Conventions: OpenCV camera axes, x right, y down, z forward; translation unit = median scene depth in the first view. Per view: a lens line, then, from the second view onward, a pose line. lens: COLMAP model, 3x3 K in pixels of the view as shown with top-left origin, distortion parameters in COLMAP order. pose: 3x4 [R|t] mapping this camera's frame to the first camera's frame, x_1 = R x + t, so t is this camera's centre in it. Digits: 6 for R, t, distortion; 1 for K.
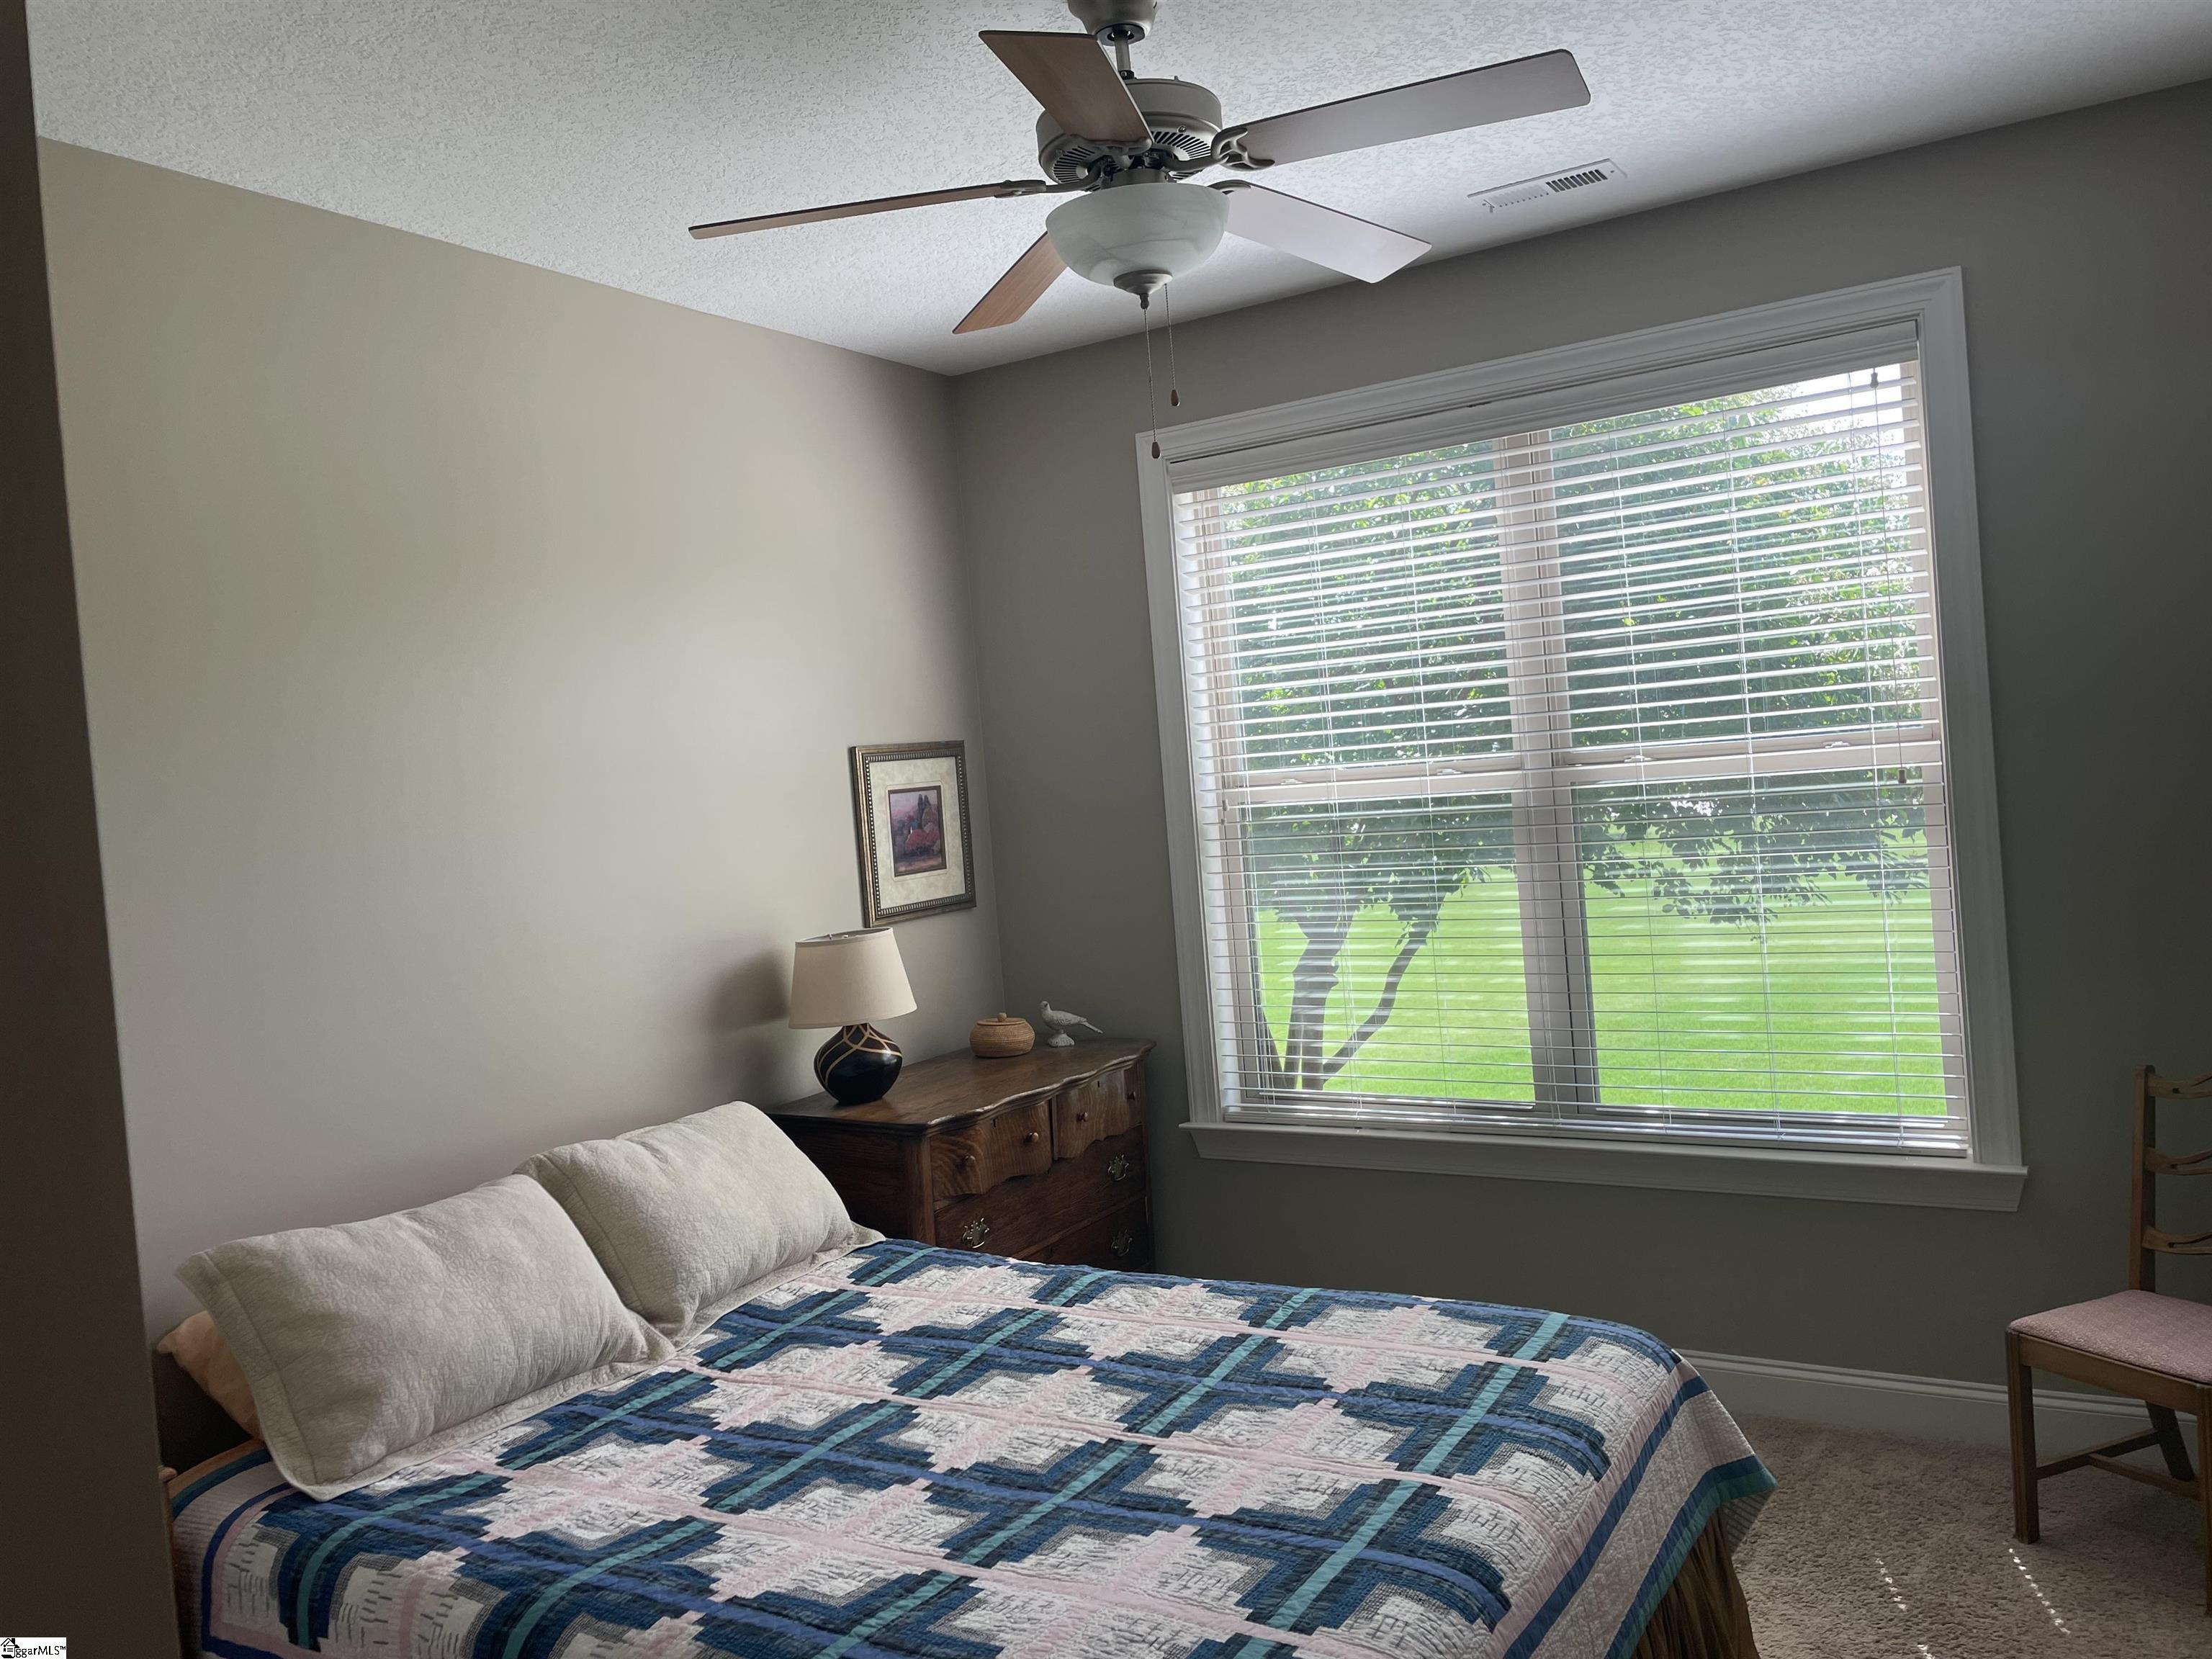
lens RADIAL K [[1705.5, 0, 1096.9], [0, 1705.5, 825.8], [0, 0, 1]] dist [0.077788, -0.083819]
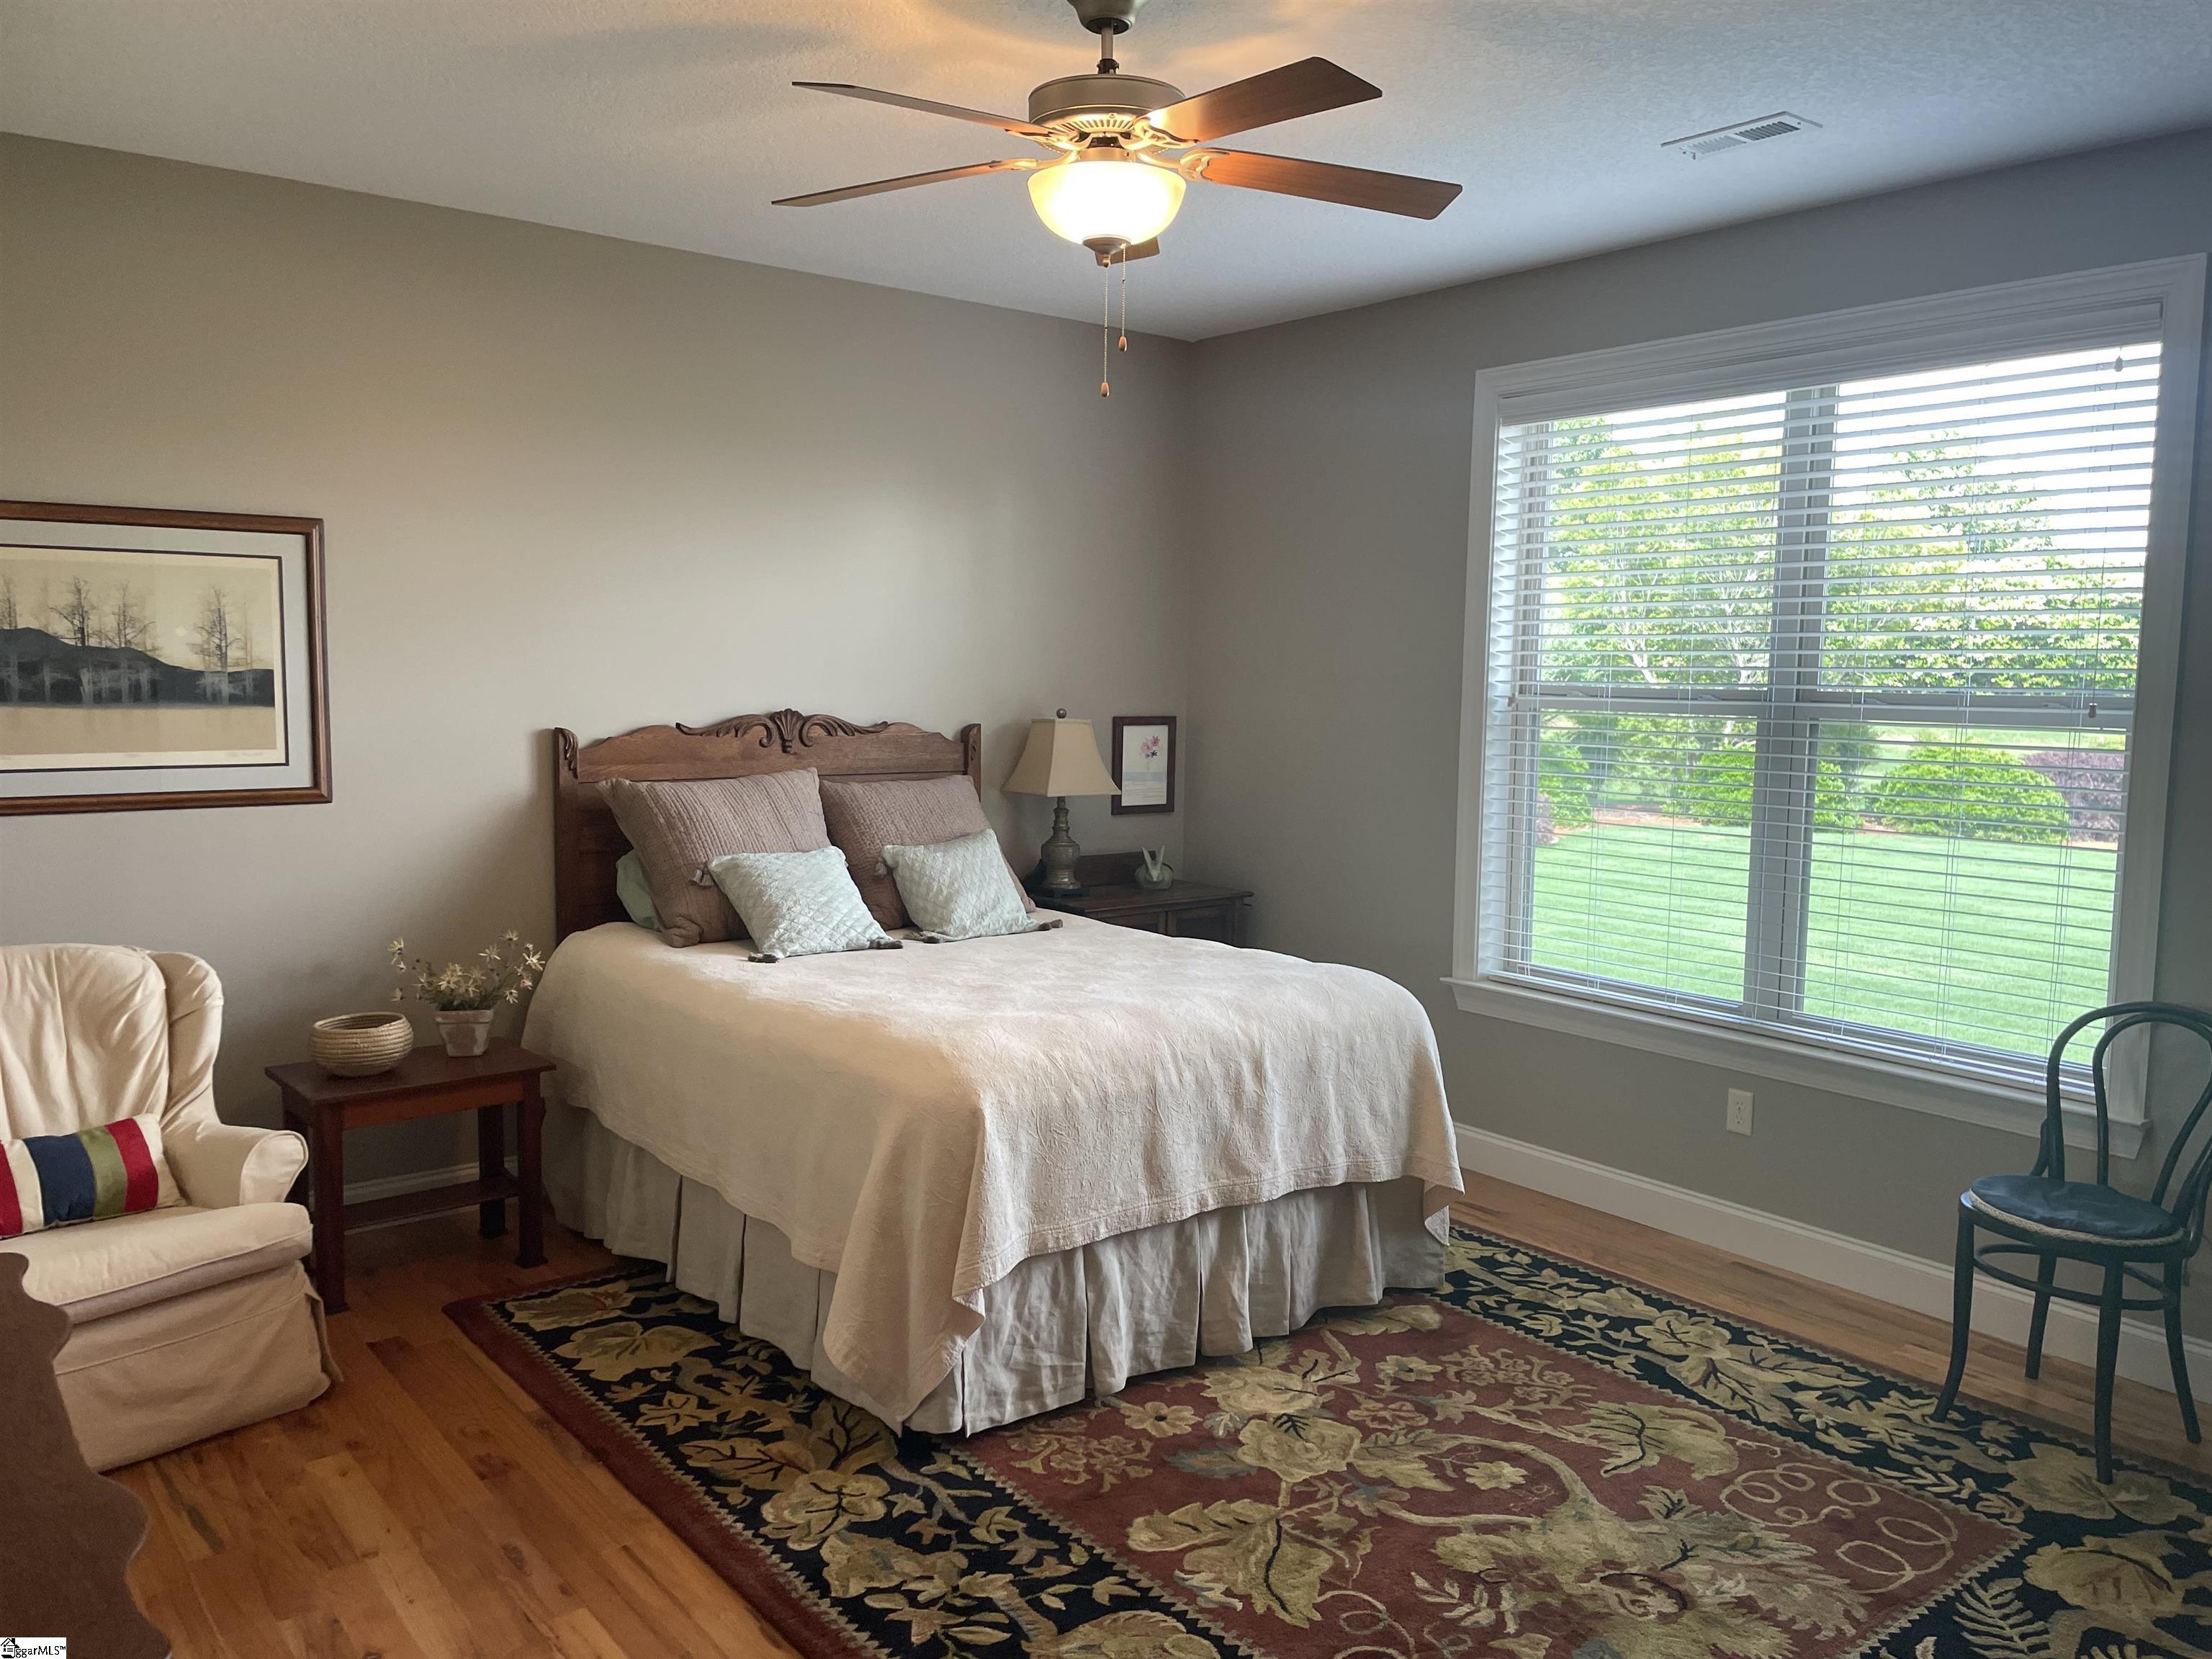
lens RADIAL K [[1705.5, 0, 1119.2], [0, 1705.5, 834.7], [0, 0, 1]] dist [0.077788, -0.083819]
pose [[0.931877, 0.128739, -0.339163, 0.244622], [-0.102069, 0.990191, 0.095415, -0.010958], [0.348120, -0.054297, 0.935876, -0.174662]]
